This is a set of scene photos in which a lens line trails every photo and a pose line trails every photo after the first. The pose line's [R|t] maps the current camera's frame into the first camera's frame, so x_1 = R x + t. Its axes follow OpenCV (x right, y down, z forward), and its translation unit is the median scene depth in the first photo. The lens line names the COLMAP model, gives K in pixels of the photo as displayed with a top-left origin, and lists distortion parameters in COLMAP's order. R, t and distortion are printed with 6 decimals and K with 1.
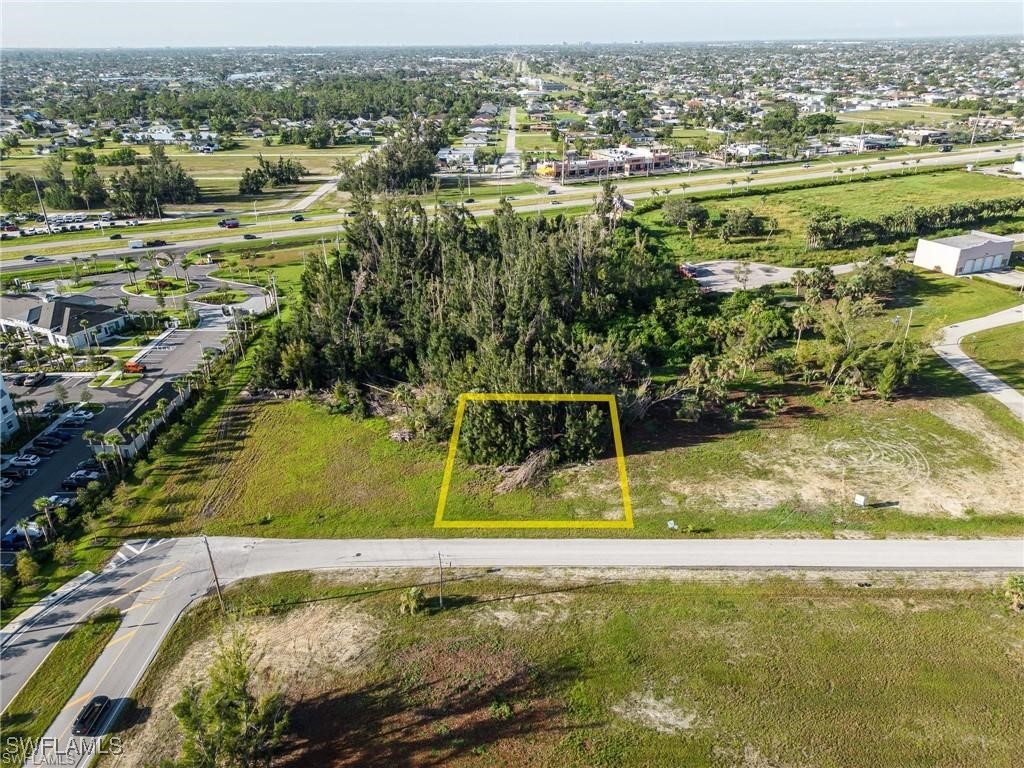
lens RADIAL K [[719.4, 0, 512.2], [0, 719.4, 377.0], [0, 0, 1]] dist [0.072834, -0.072148]
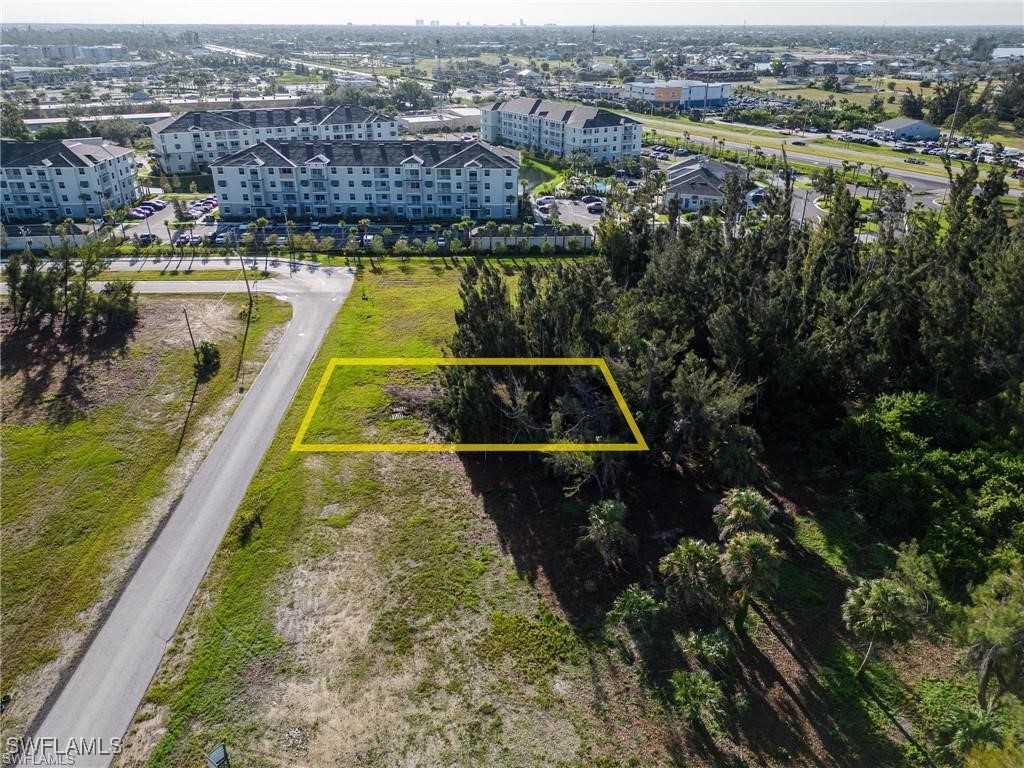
lens RADIAL K [[734.7, 0, 512.8], [0, 734.7, 388.4], [0, 0, 1]] dist [0.048206, -0.069025]
pose [[0.055630, 0.453314, -0.889613, 0.636556], [-0.420962, 0.818579, 0.390793, -0.195344], [0.905371, 0.352753, 0.236365, 0.818745]]
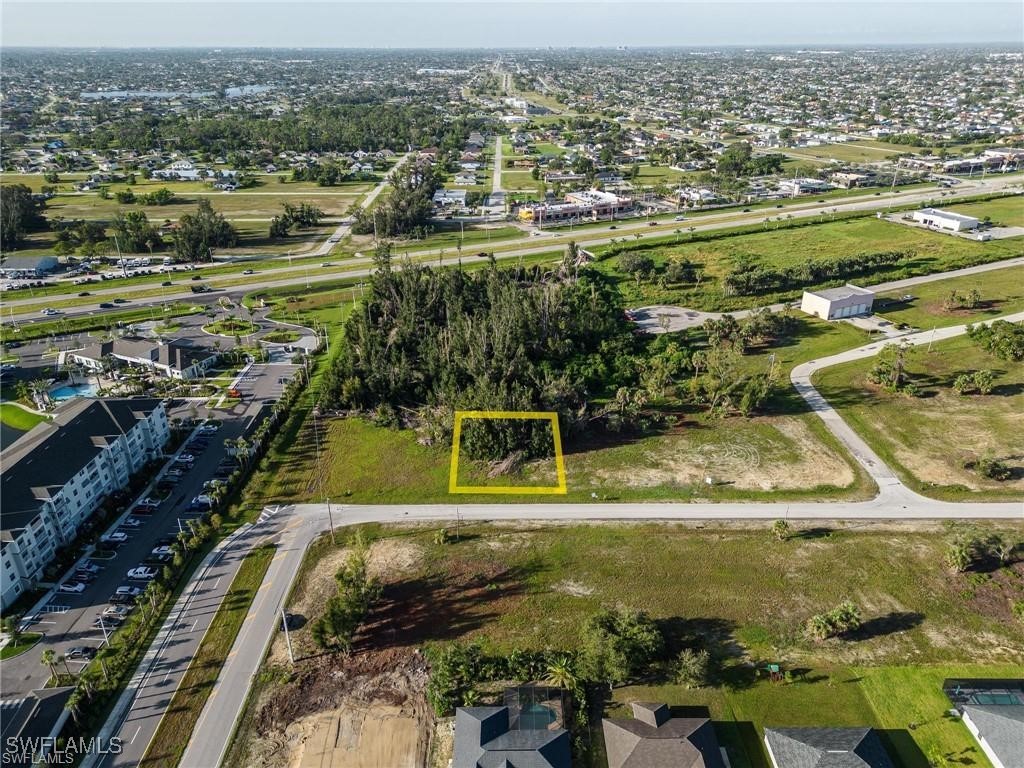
lens RADIAL K [[719.4, 0, 512.2], [0, 719.4, 377.0], [0, 0, 1]] dist [0.072834, -0.072148]
pose [[0.999809, 0.000059, 0.019520, -0.000282], [-0.000024, 0.999998, -0.001794, -0.052291], [-0.019520, 0.001793, 0.999808, -0.526983]]
